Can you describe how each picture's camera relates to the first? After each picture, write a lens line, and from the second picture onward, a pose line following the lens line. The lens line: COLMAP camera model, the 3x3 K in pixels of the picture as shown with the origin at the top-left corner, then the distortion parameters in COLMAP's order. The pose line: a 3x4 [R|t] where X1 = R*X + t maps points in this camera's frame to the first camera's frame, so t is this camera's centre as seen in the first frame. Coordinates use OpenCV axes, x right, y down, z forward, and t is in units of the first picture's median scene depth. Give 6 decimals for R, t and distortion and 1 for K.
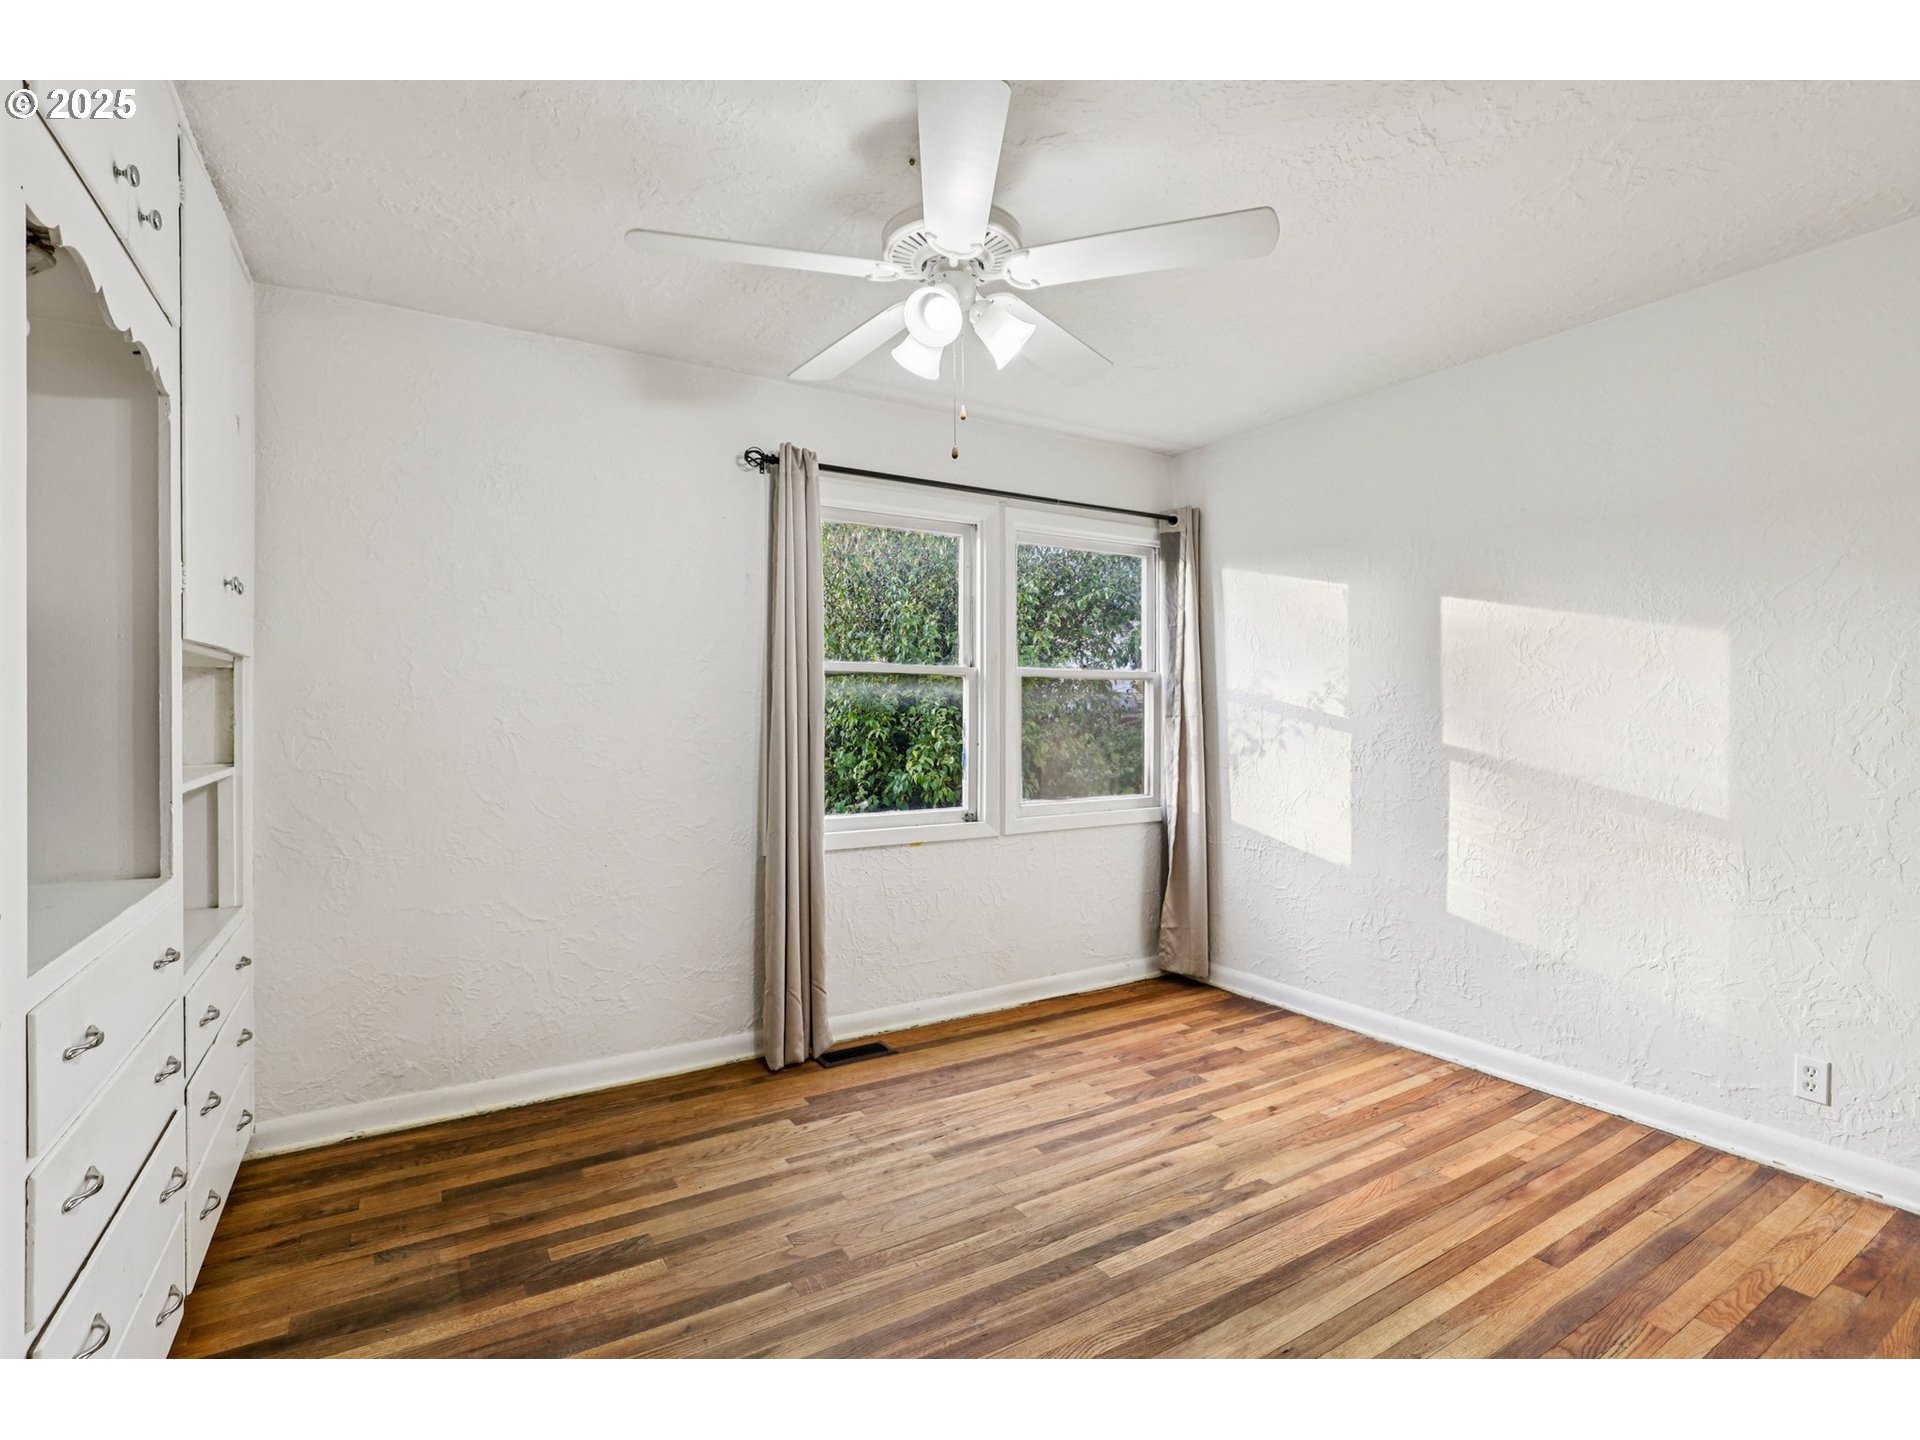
lens RADIAL K [[916.4, 0, 948.3], [0, 916.4, 713.5], [0, 0, 1]] dist [-0.027277, 0.003456]
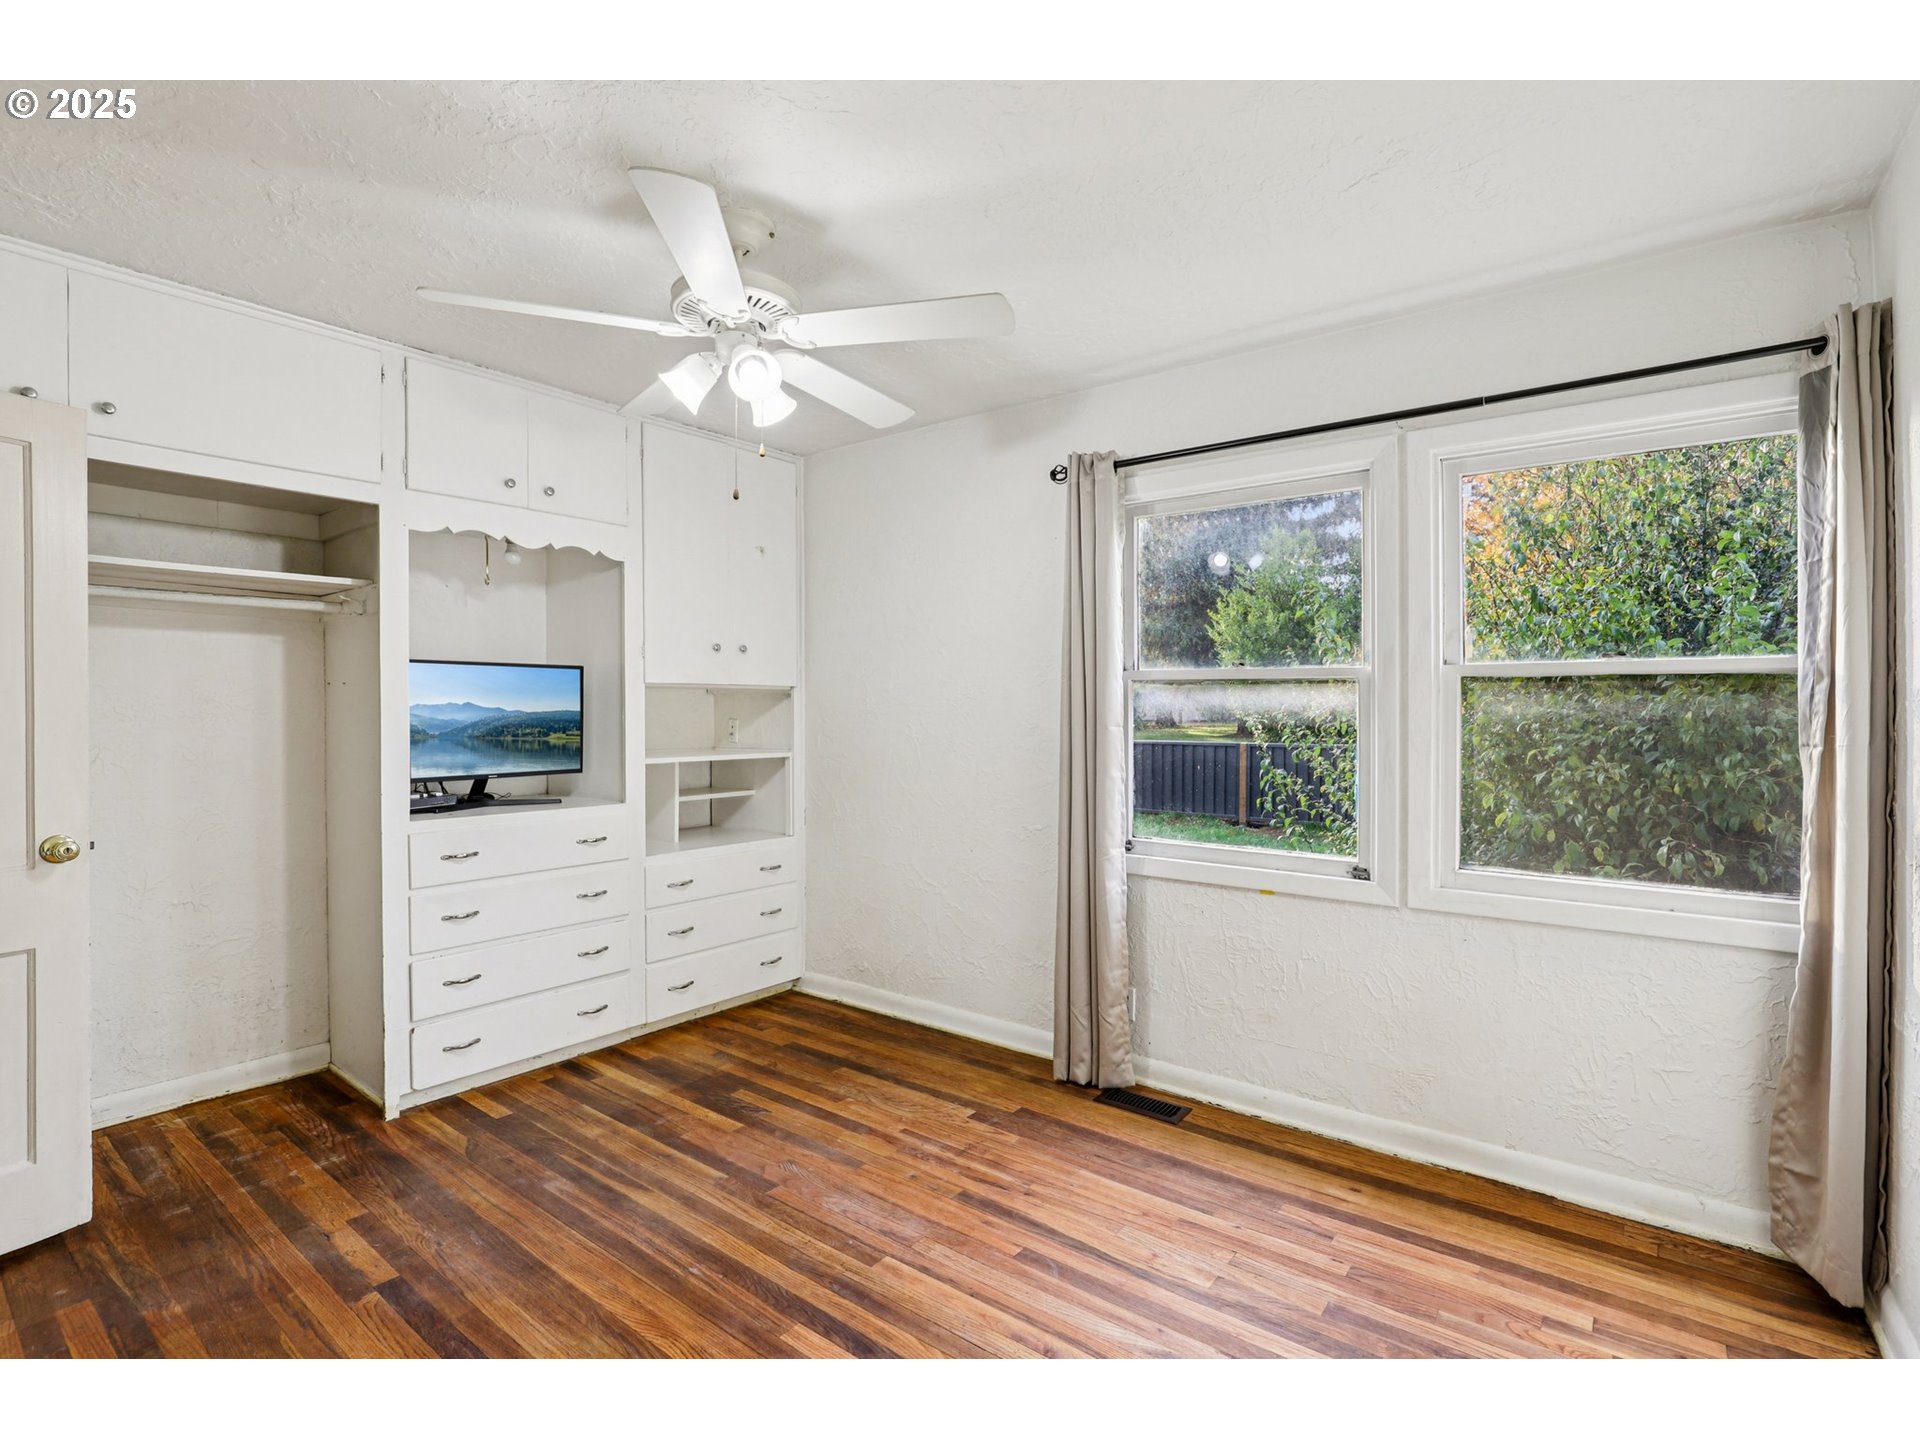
lens RADIAL K [[916.4, 0, 945.6], [0, 916.4, 713.2], [0, 0, 1]] dist [-0.027277, 0.003456]
pose [[0.355652, 0.007329, -0.934590, 0.694791], [-0.008361, 0.999954, 0.004660, -0.016991], [0.934581, 0.006157, 0.355697, 0.516974]]
